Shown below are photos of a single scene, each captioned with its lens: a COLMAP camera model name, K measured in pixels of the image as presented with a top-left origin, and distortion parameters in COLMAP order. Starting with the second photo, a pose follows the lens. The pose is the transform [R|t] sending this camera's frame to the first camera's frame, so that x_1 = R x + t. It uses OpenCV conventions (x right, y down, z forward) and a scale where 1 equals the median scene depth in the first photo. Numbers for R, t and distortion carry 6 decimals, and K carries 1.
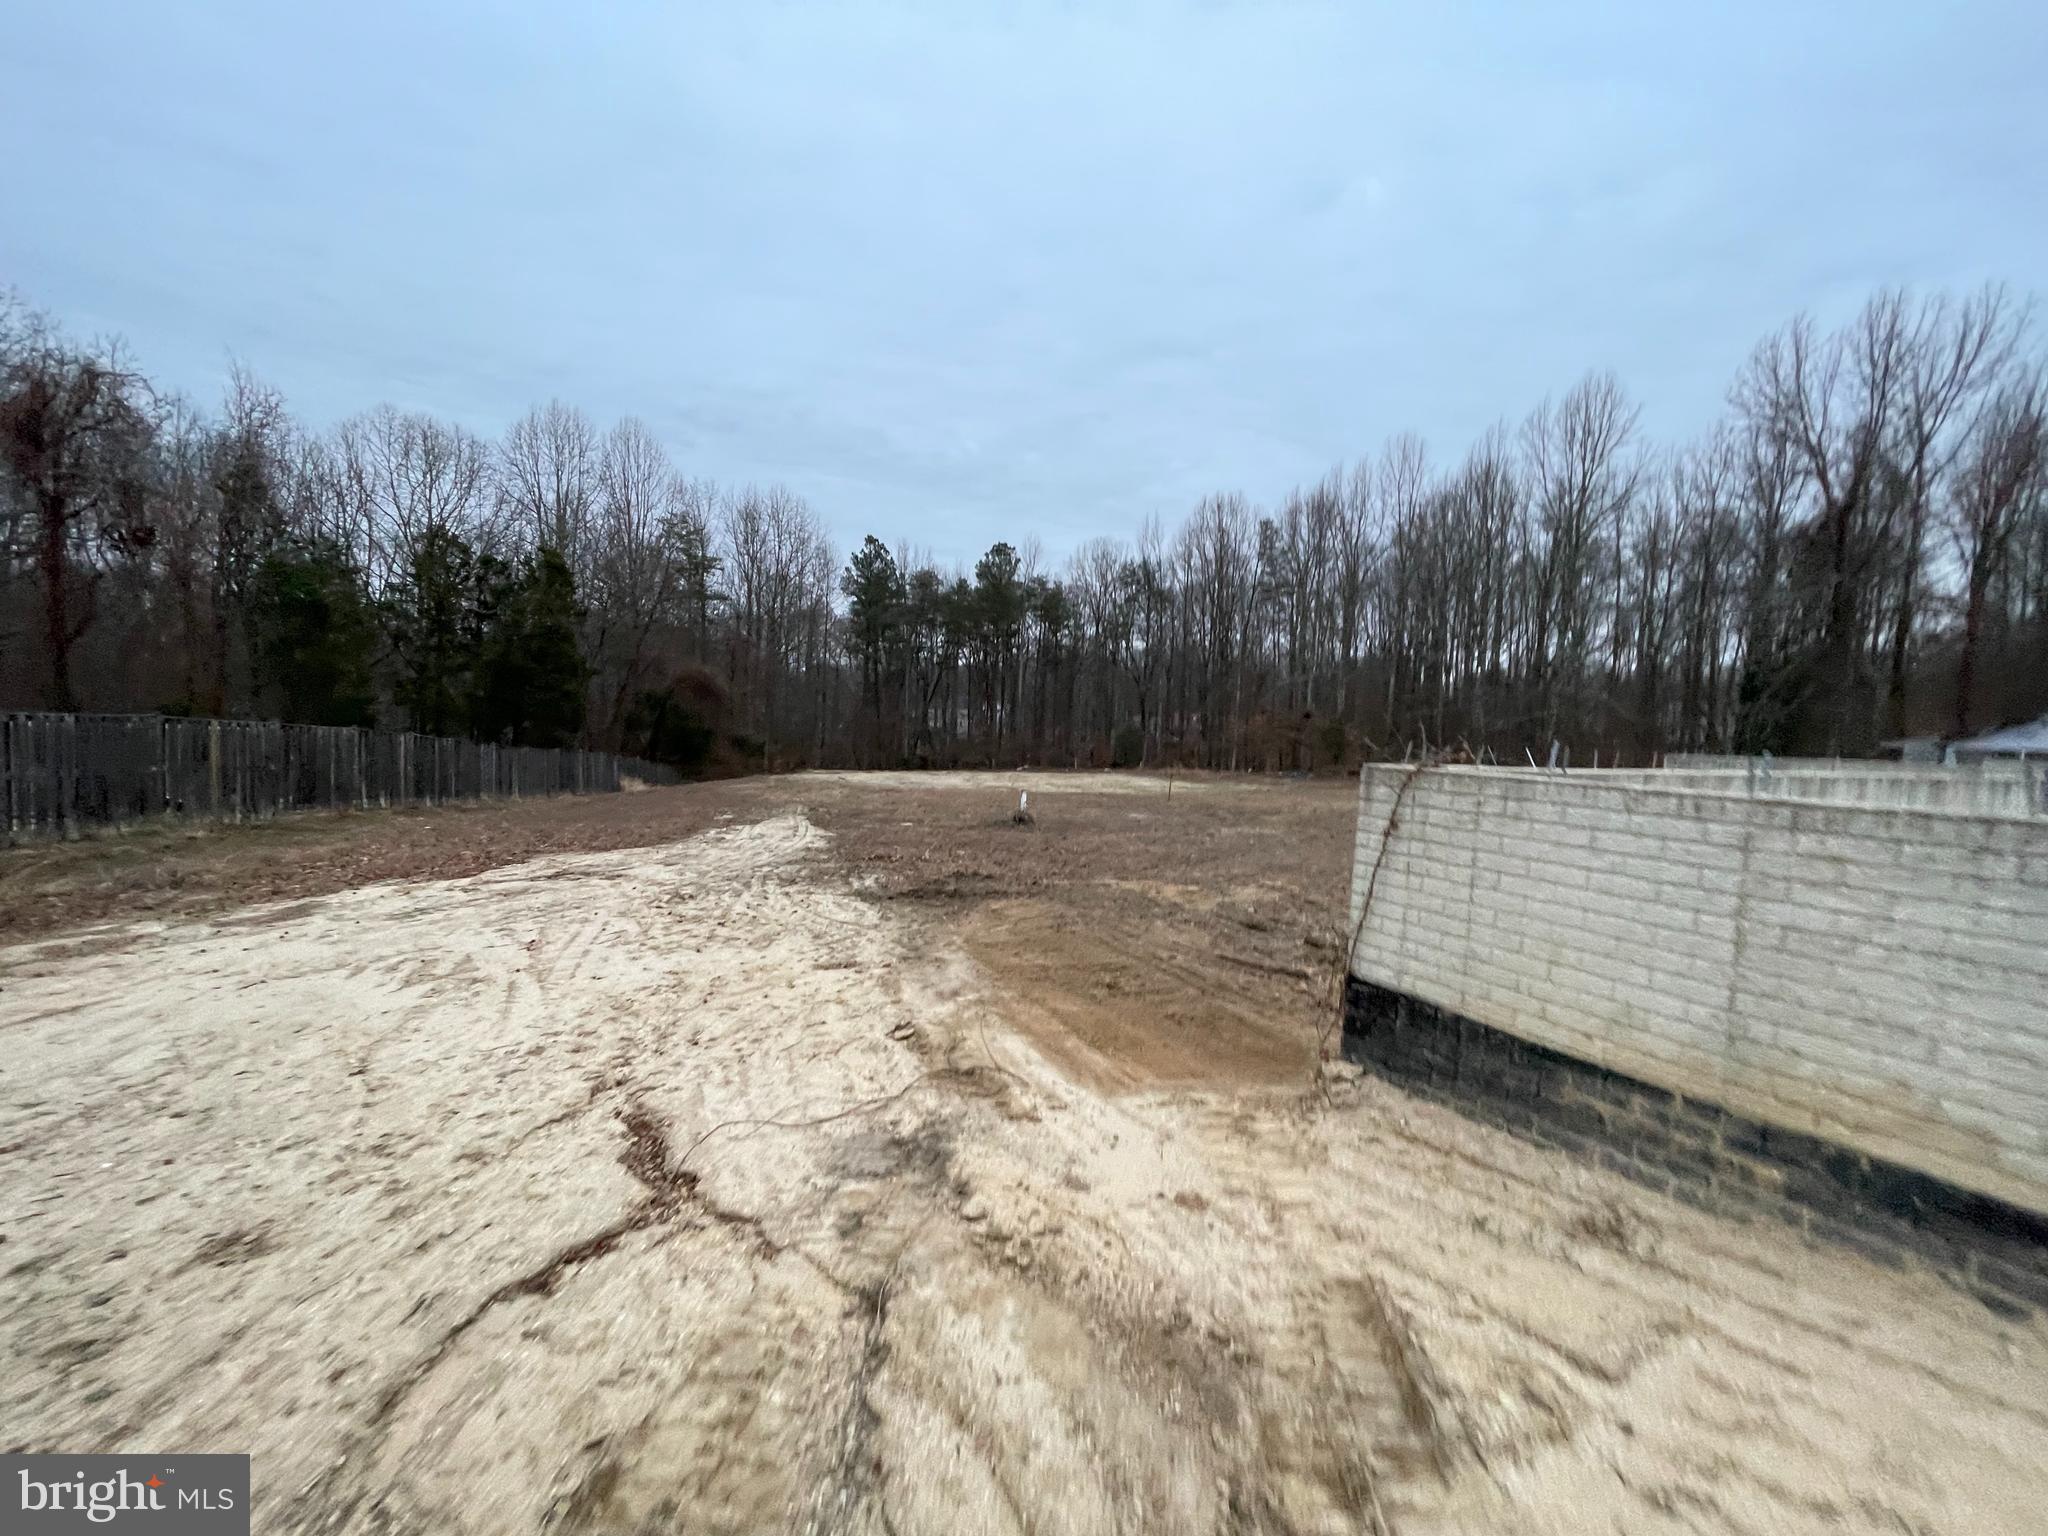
lens RADIAL K [[823.3, 0, 1020.6], [0, 823.3, 773.1], [0, 0, 1]] dist [-0.001955, 0.000440]
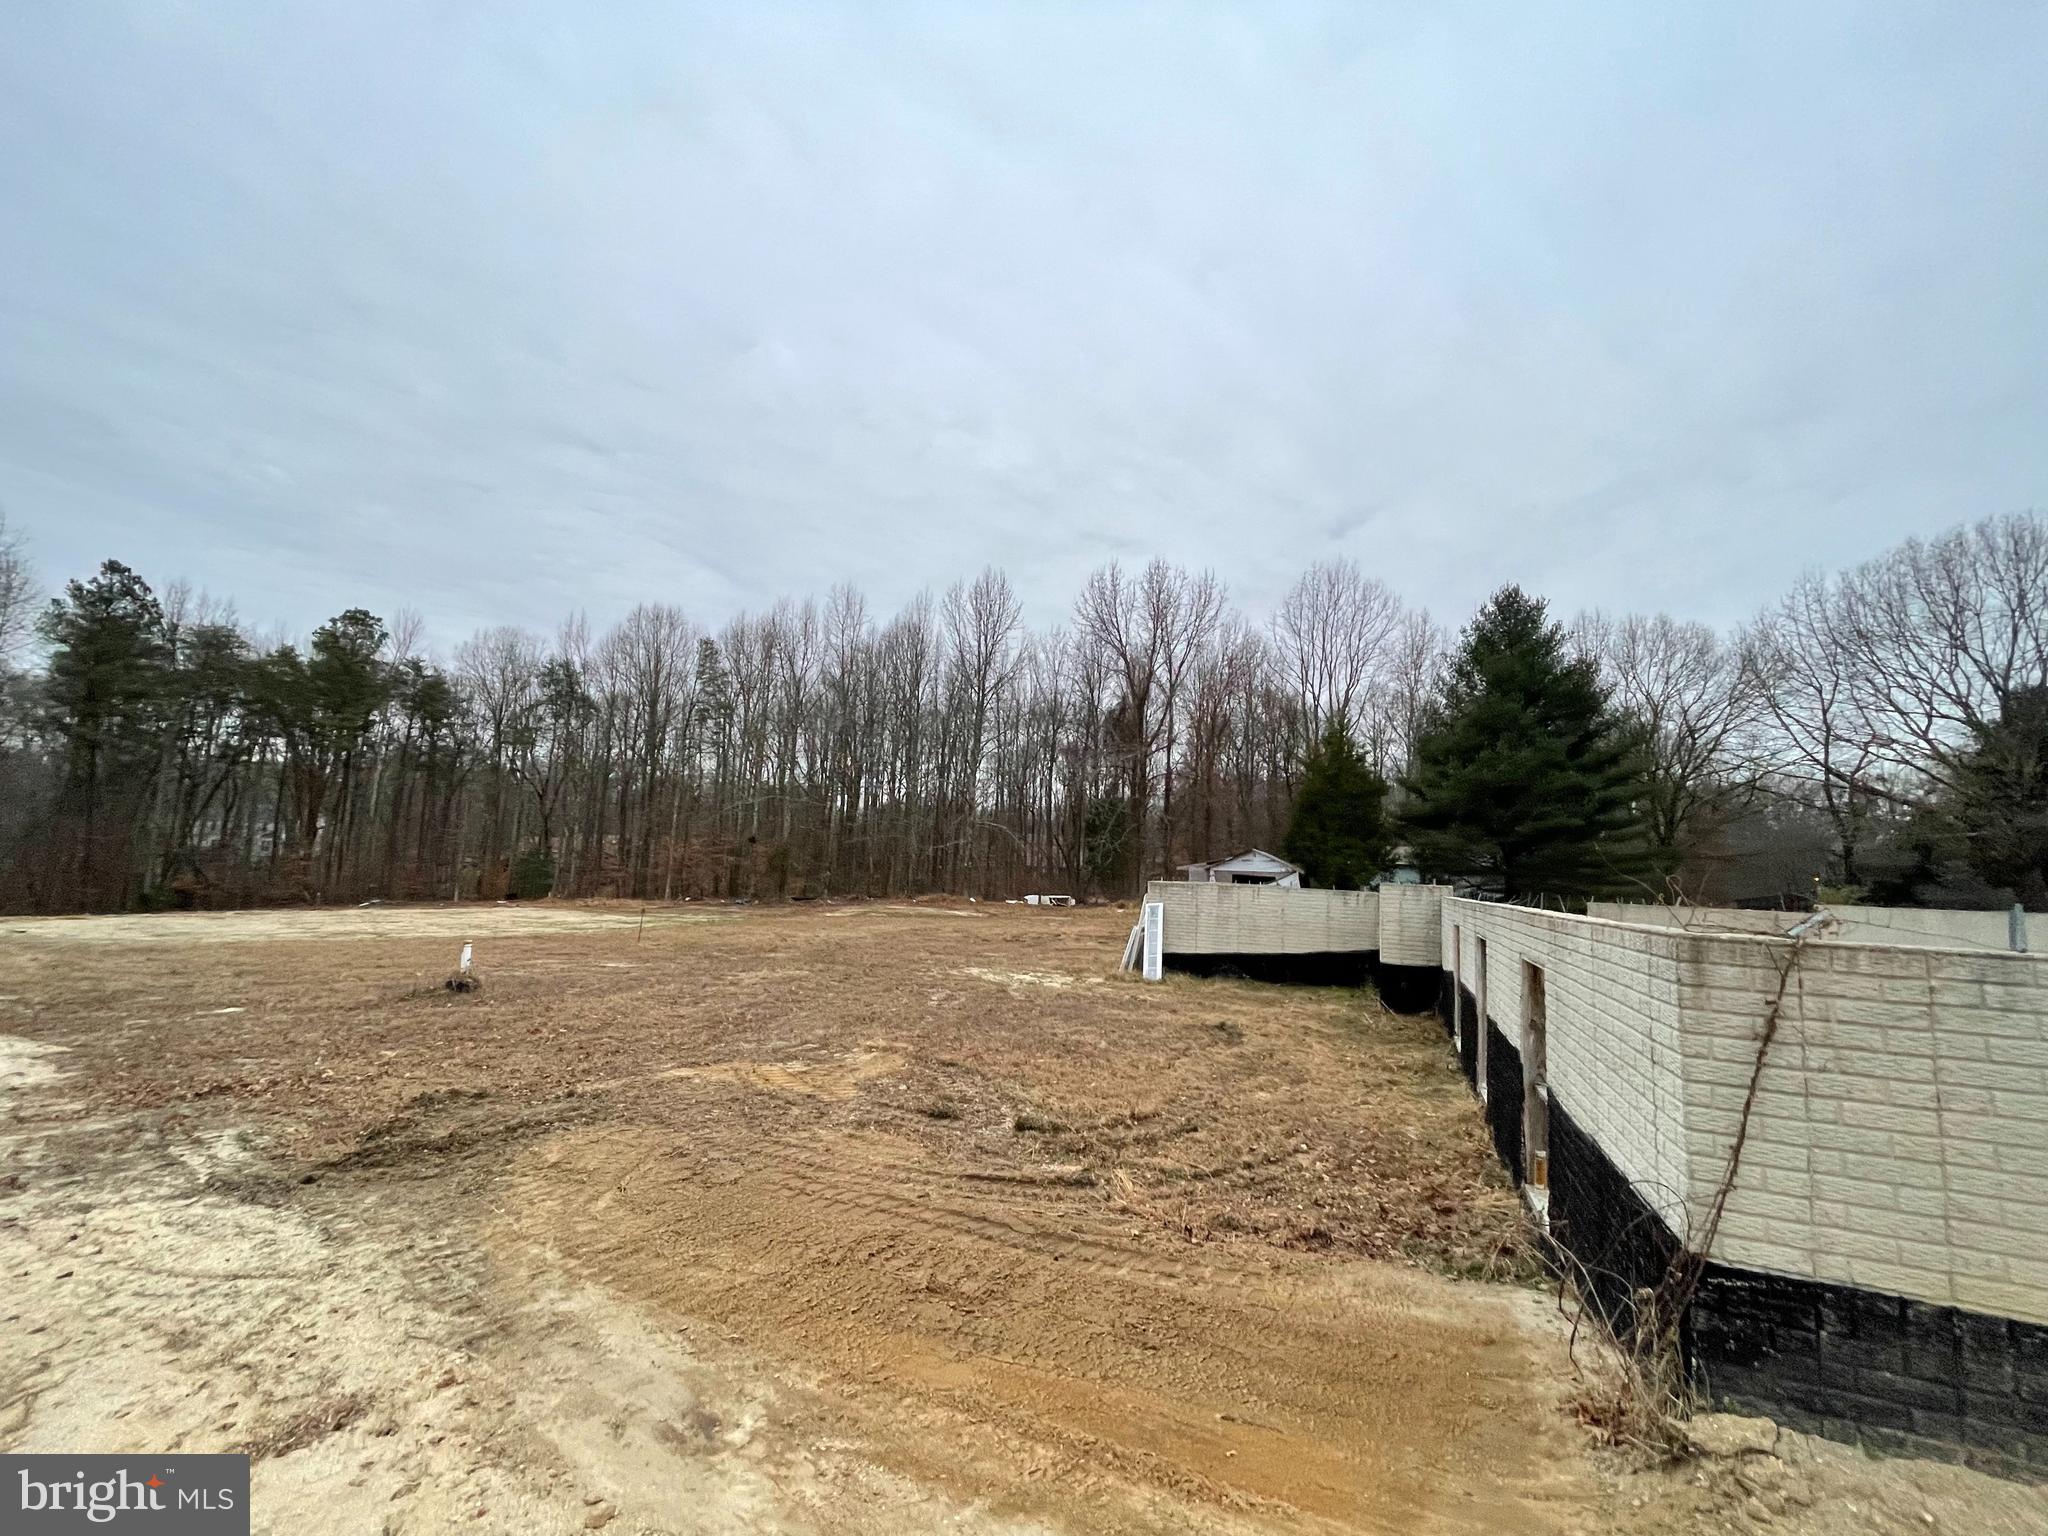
lens RADIAL K [[823.3, 0, 1020.6], [0, 823.3, 773.1], [0, 0, 1]] dist [-0.001955, 0.000440]
pose [[0.773289, 0.068292, 0.630366, -0.033332], [0.026598, 0.989814, -0.139861, -0.004530], [-0.633496, 0.124920, 0.763595, 0.058657]]
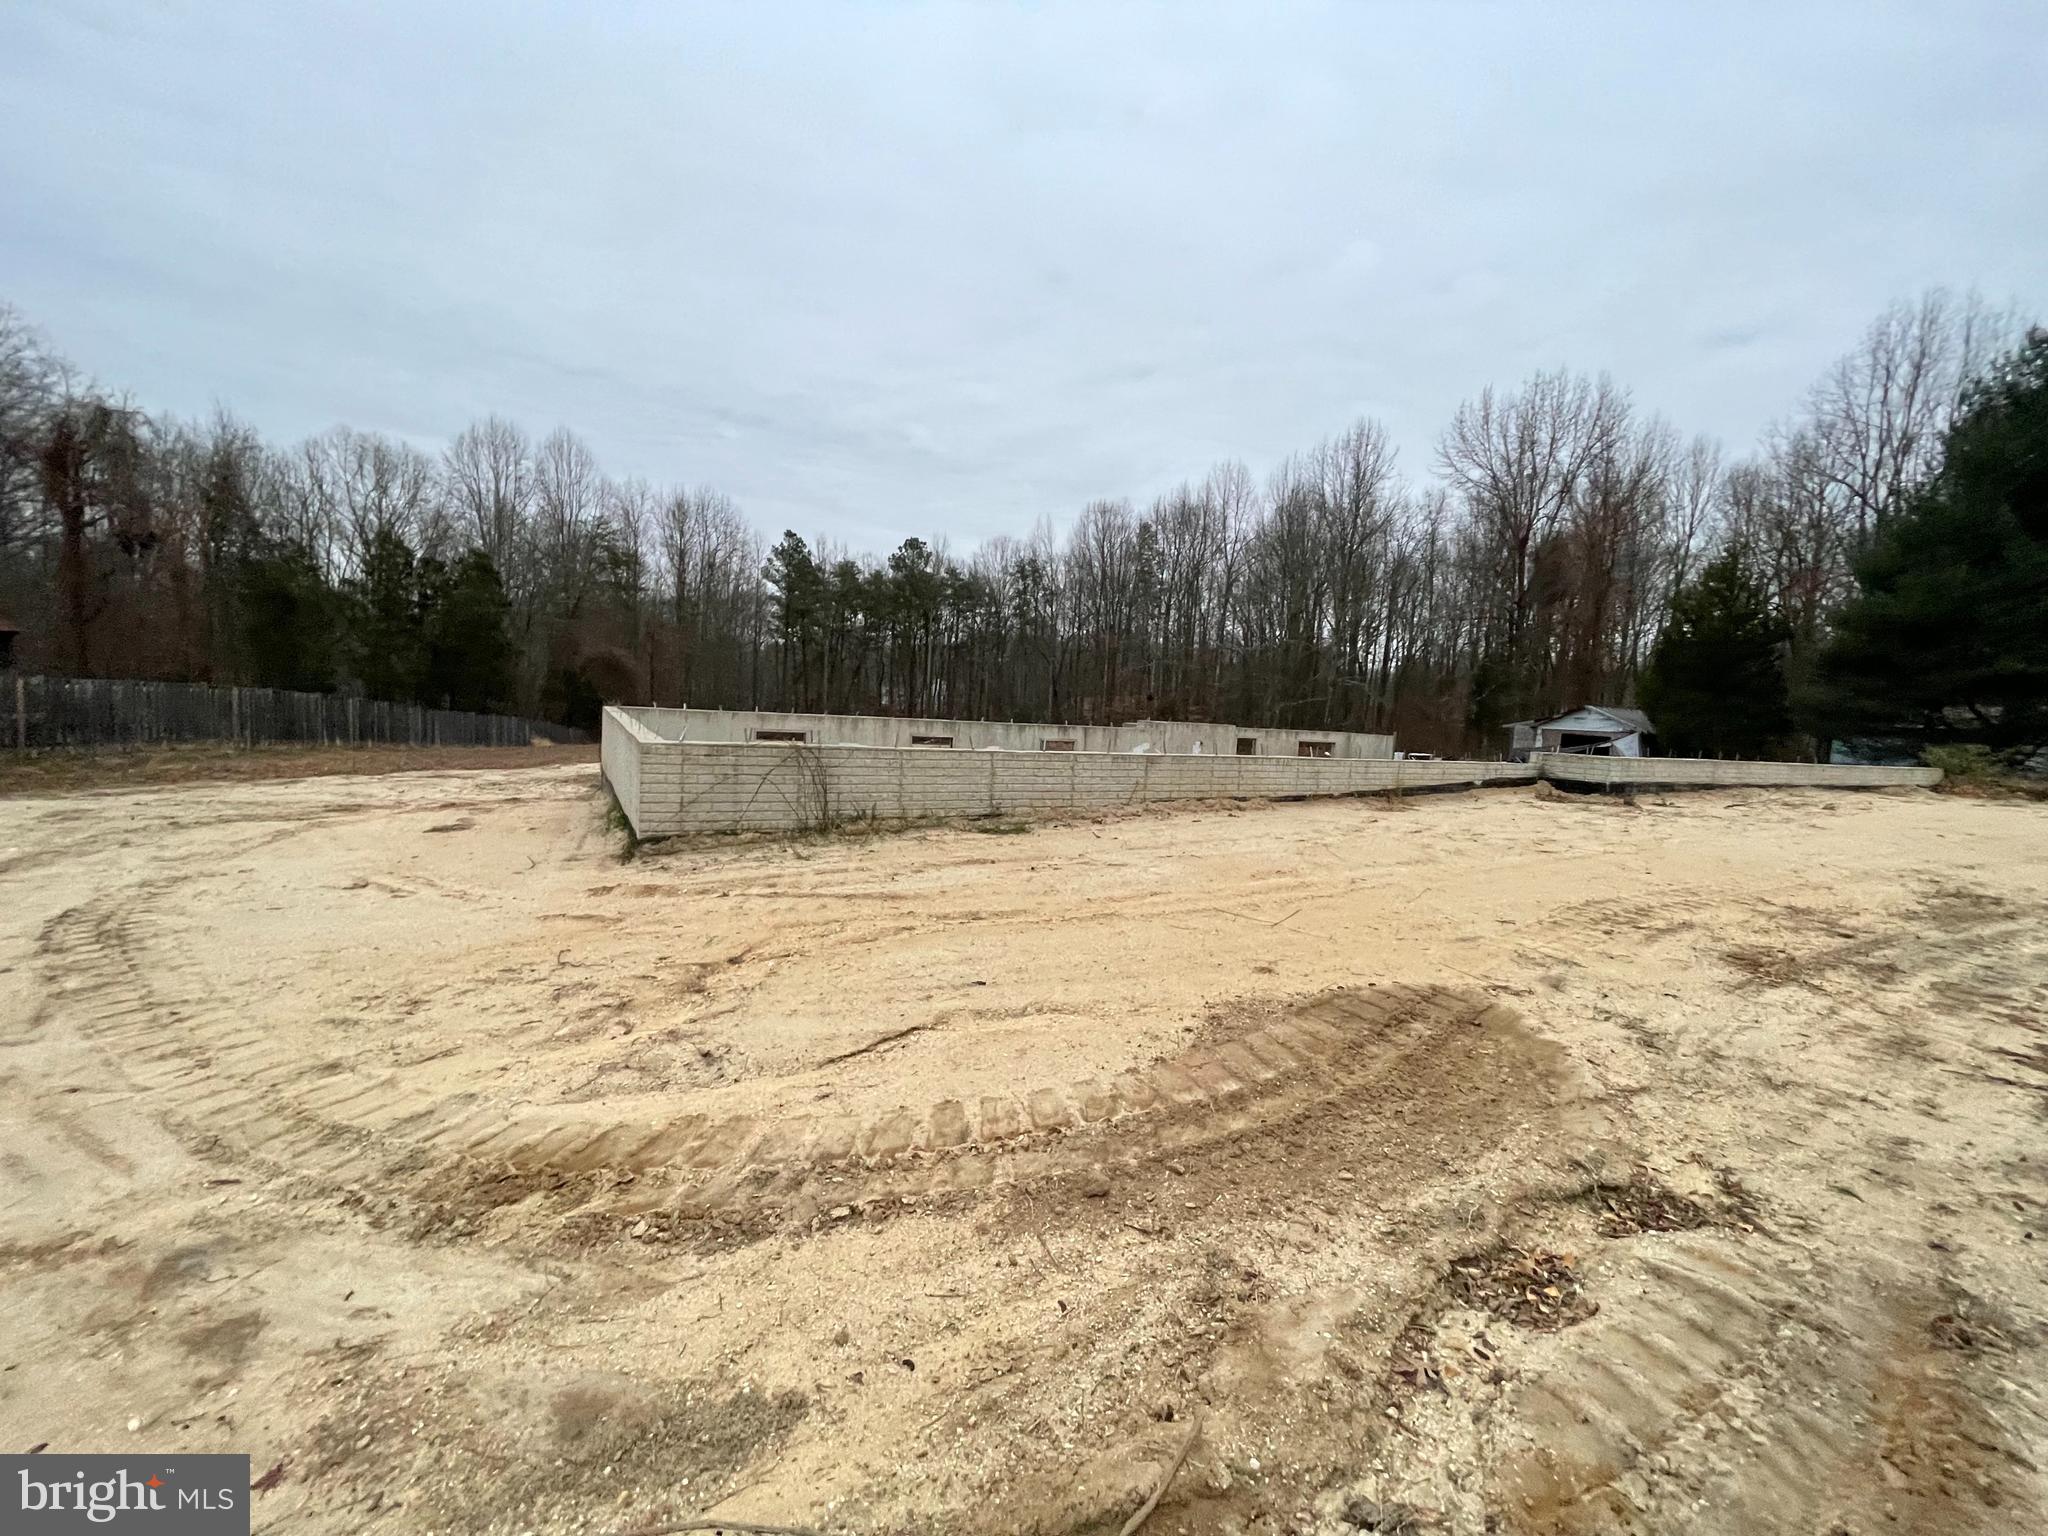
lens RADIAL K [[832.1, 0, 1024.0], [0, 832.1, 768.0], [0, 0, 1]] dist [-0.001077, 0.000366]
pose [[0.999550, 0.013894, 0.026574, 0.169654], [-0.014353, 0.999750, 0.017167, 0.013891], [-0.026329, -0.017541, 0.999499, -0.214346]]
